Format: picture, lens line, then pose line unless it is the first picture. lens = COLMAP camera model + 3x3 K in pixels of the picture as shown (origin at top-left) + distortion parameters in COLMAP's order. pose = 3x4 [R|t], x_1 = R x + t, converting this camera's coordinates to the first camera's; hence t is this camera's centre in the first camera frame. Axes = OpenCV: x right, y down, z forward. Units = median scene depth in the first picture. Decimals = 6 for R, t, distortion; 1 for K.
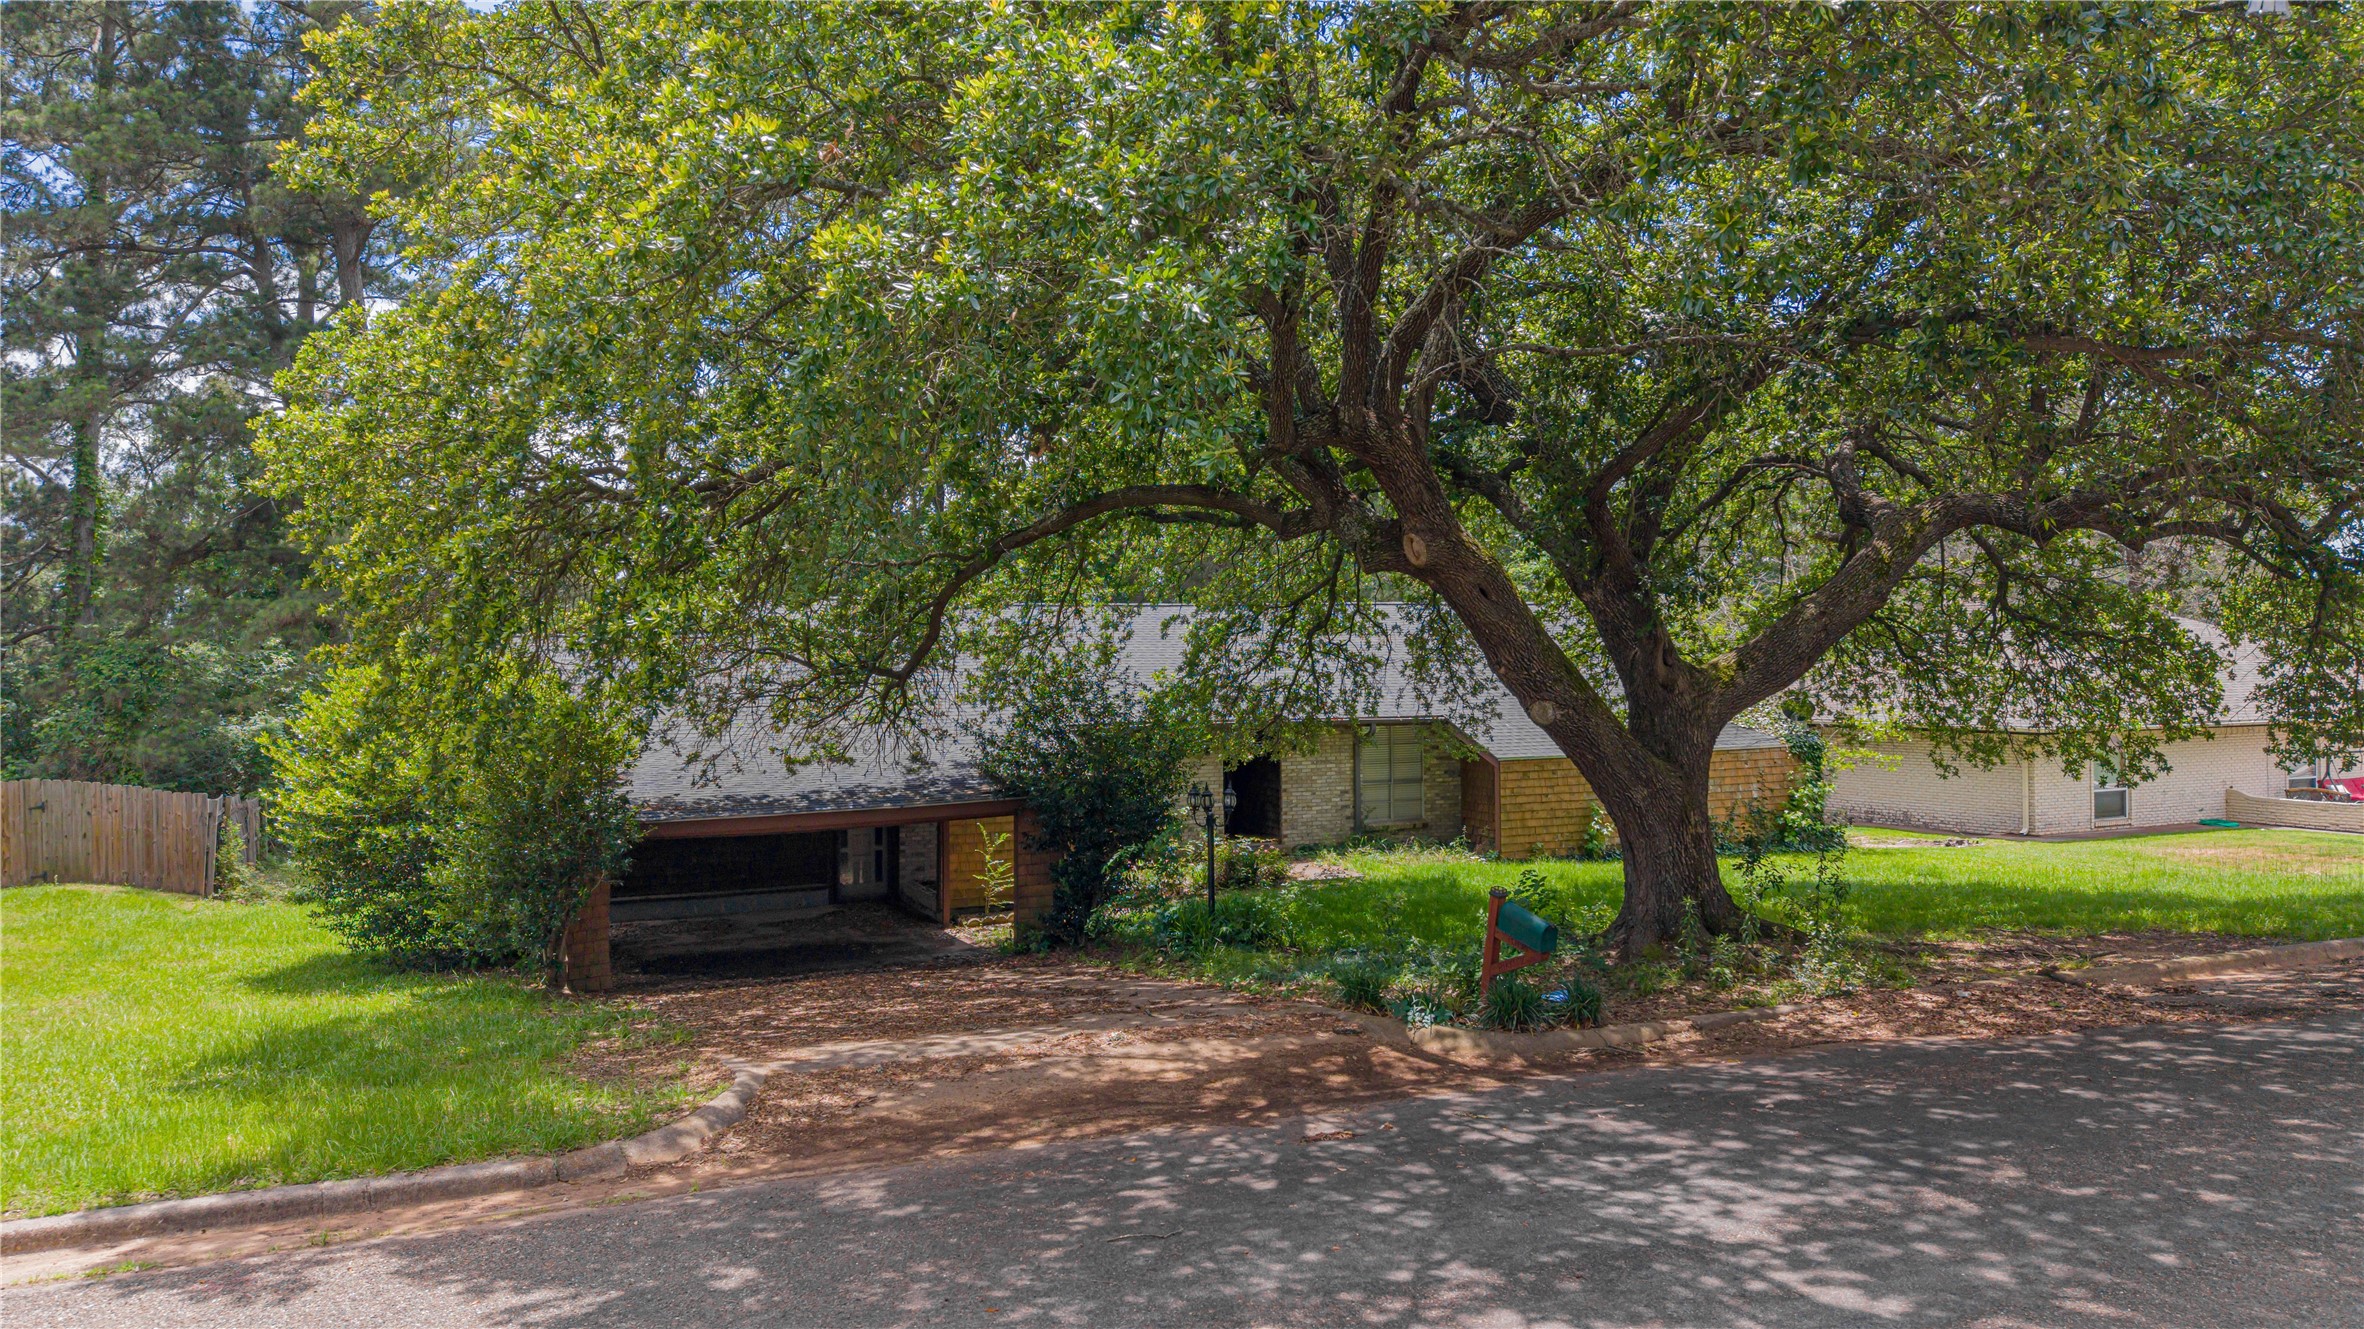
lens RADIAL K [[1718.8, 0, 1182.0], [0, 1718.8, 663.9], [0, 0, 1]] dist [0.026803, -0.005630]
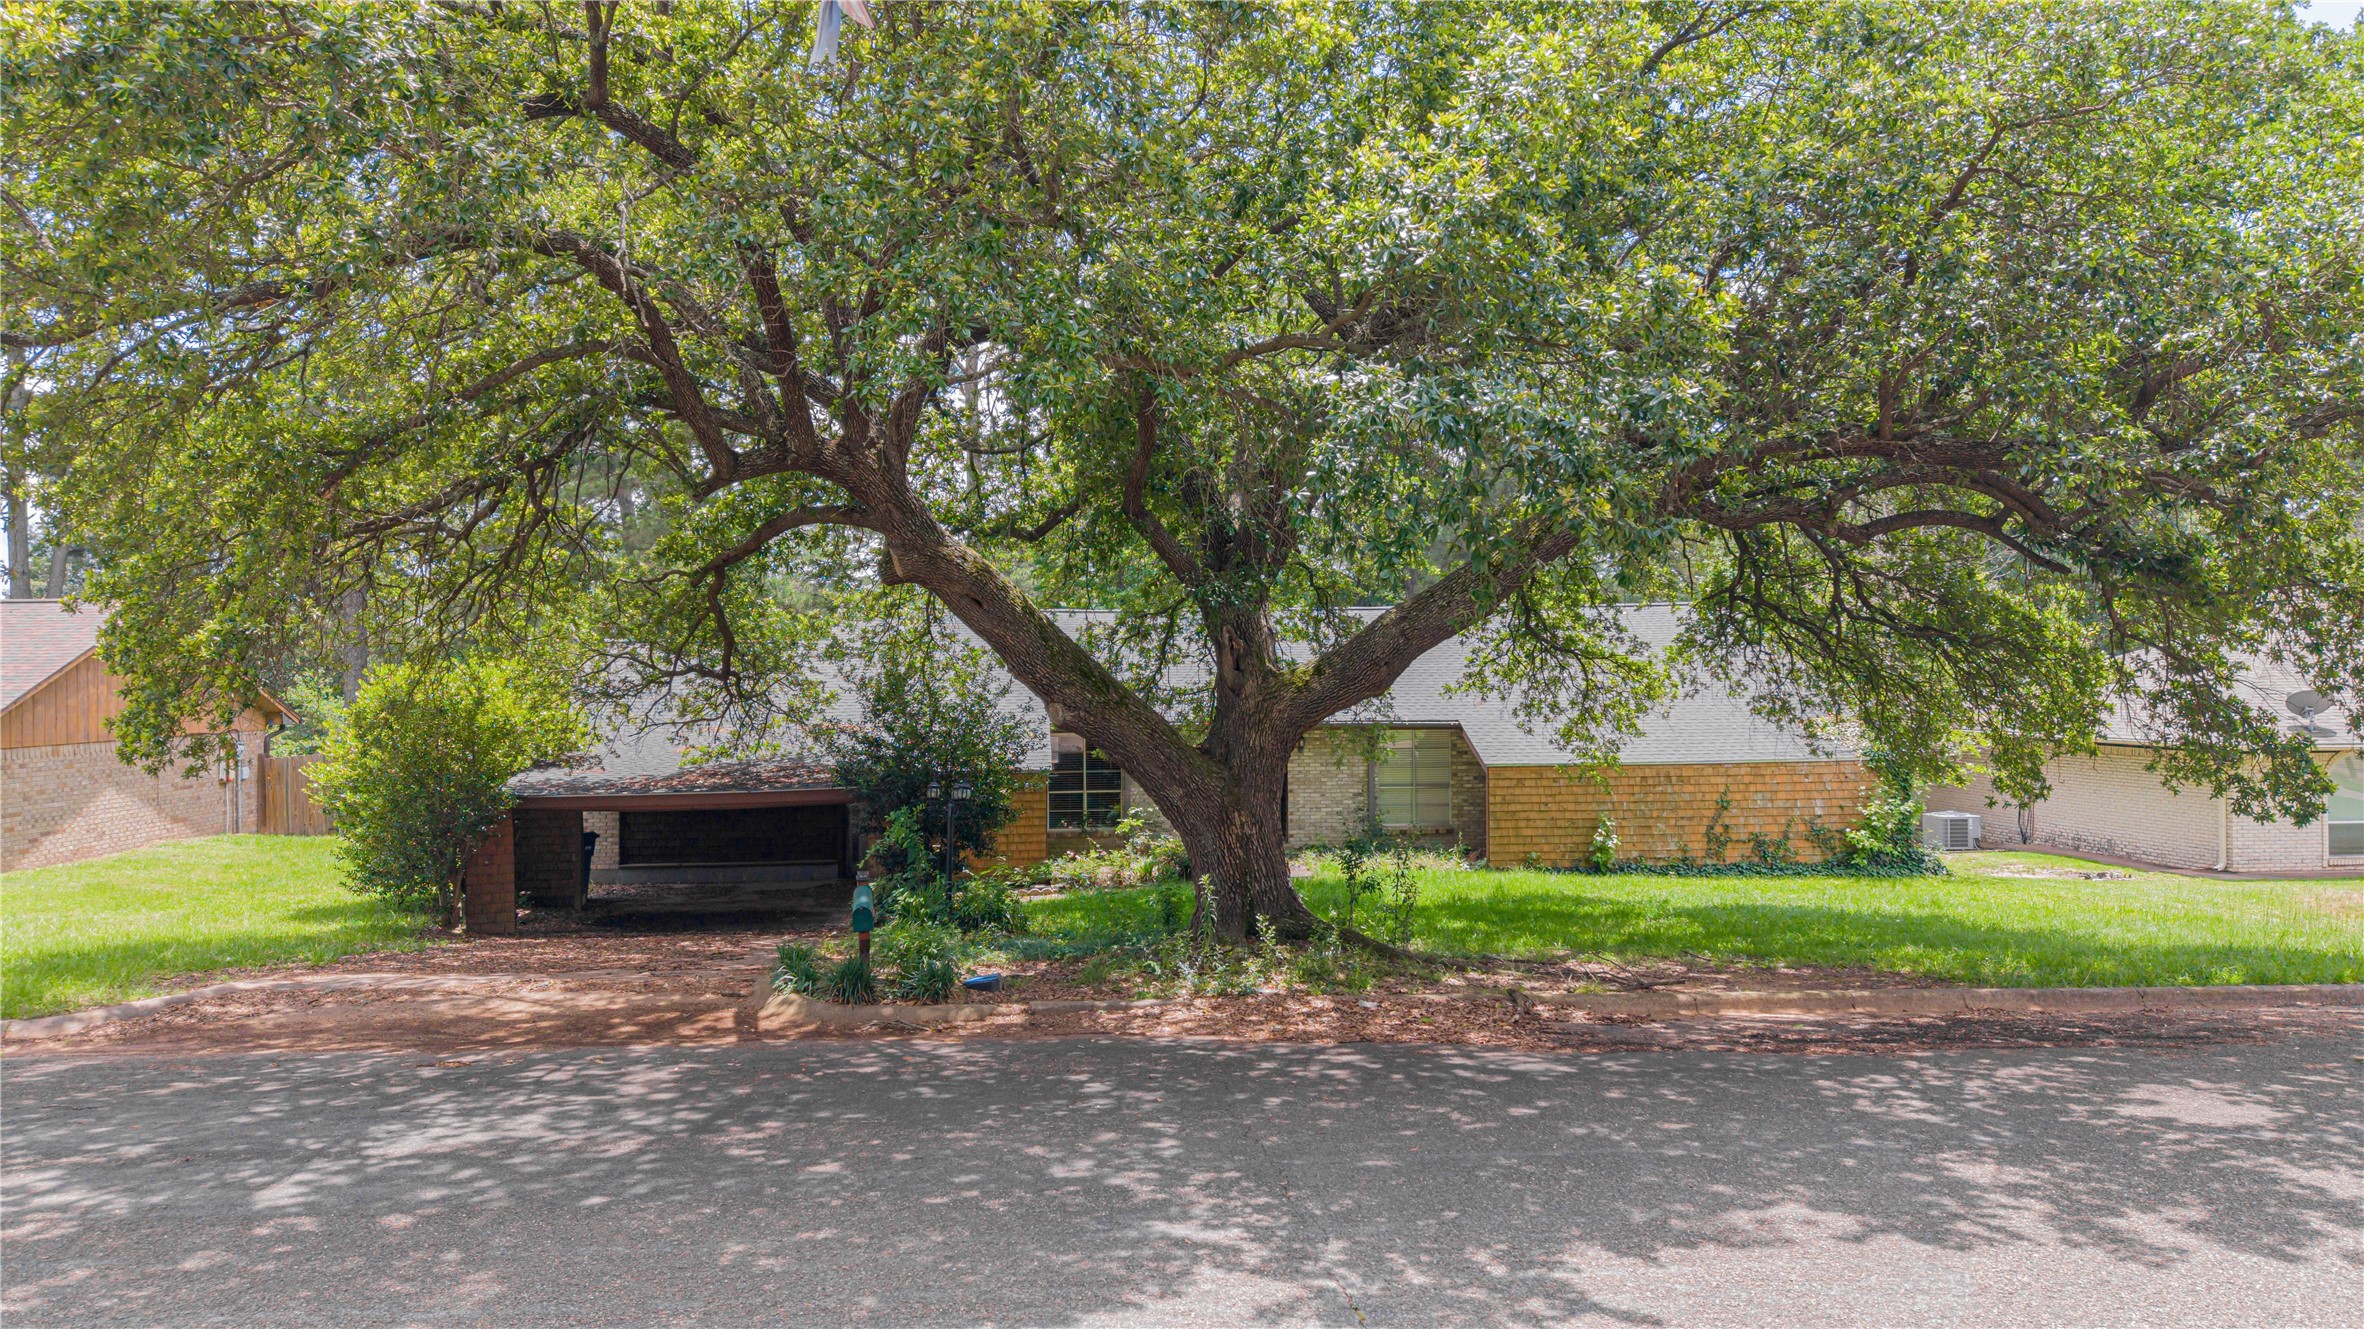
lens RADIAL K [[1718.8, 0, 1182.5], [0, 1718.8, 665.5], [0, 0, 1]] dist [0.026803, -0.005630]
pose [[0.920272, -0.001964, -0.391274, 1.212743], [0.001828, 0.999998, -0.000719, -0.002327], [0.391274, -0.000054, 0.920274, 0.106292]]
